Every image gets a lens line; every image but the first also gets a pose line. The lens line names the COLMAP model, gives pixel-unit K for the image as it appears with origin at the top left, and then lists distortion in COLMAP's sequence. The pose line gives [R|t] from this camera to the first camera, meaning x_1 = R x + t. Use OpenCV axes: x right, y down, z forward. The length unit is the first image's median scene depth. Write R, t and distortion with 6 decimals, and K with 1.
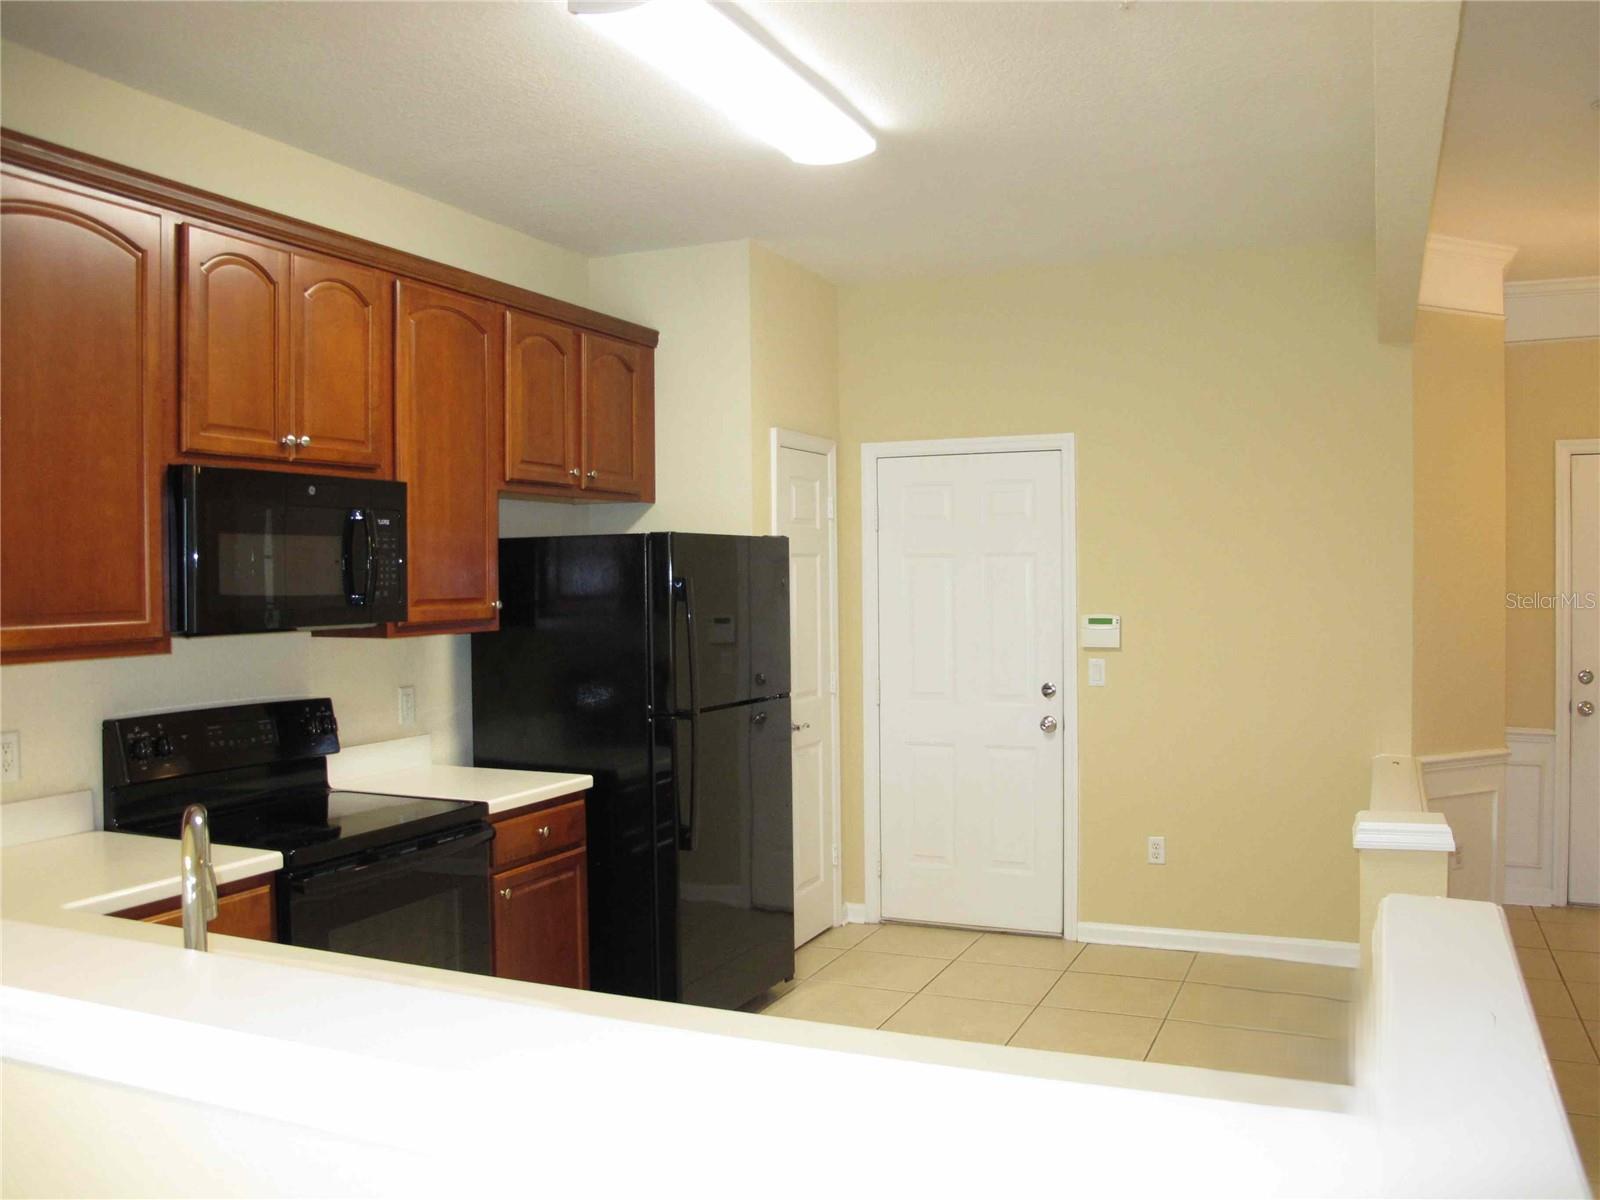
lens RADIAL K [[1339.6, 0, 800.3], [0, 1339.6, 596.1], [0, 0, 1]] dist [-0.117645, 0.049210]
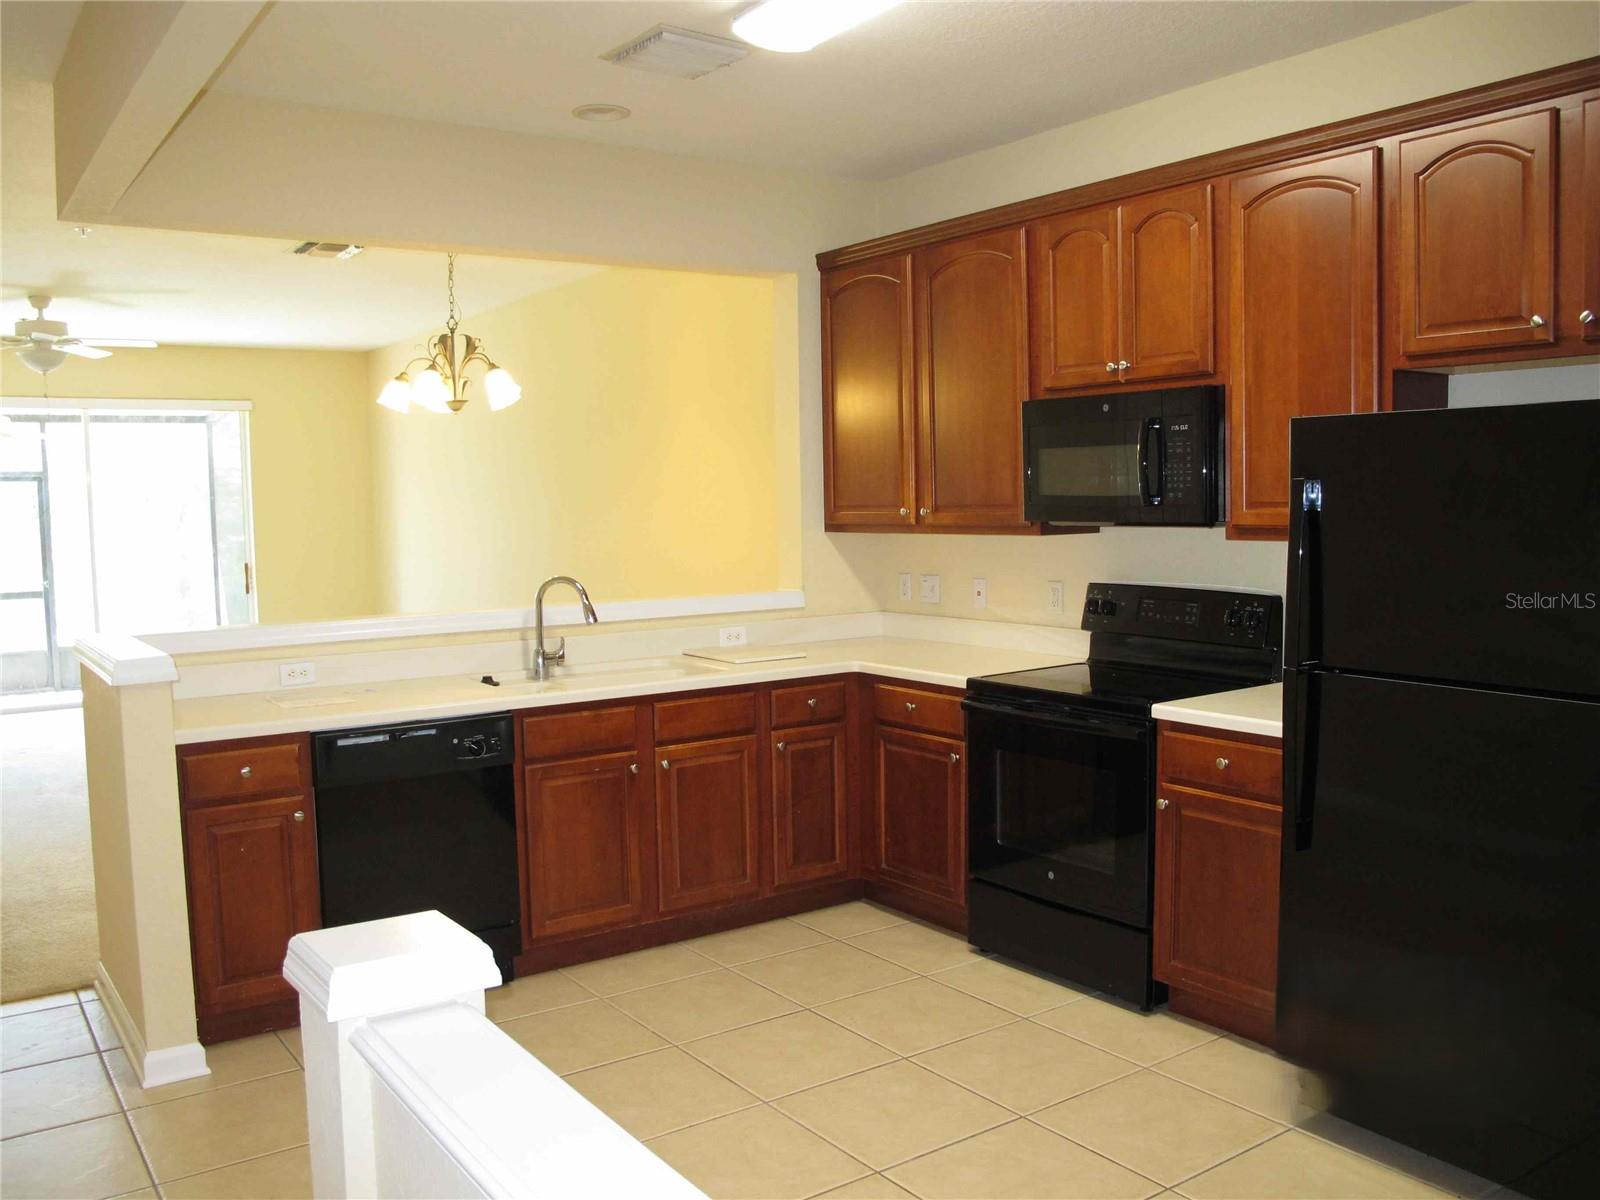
lens RADIAL K [[1339.6, 0, 803.6], [0, 1339.6, 596.0], [0, 0, 1]] dist [-0.117645, 0.049210]
pose [[-0.508626, 0.081346, -0.857136, 0.773024], [0.008007, 0.995931, 0.089767, -0.019717], [0.860951, 0.038795, -0.507207, 1.315831]]
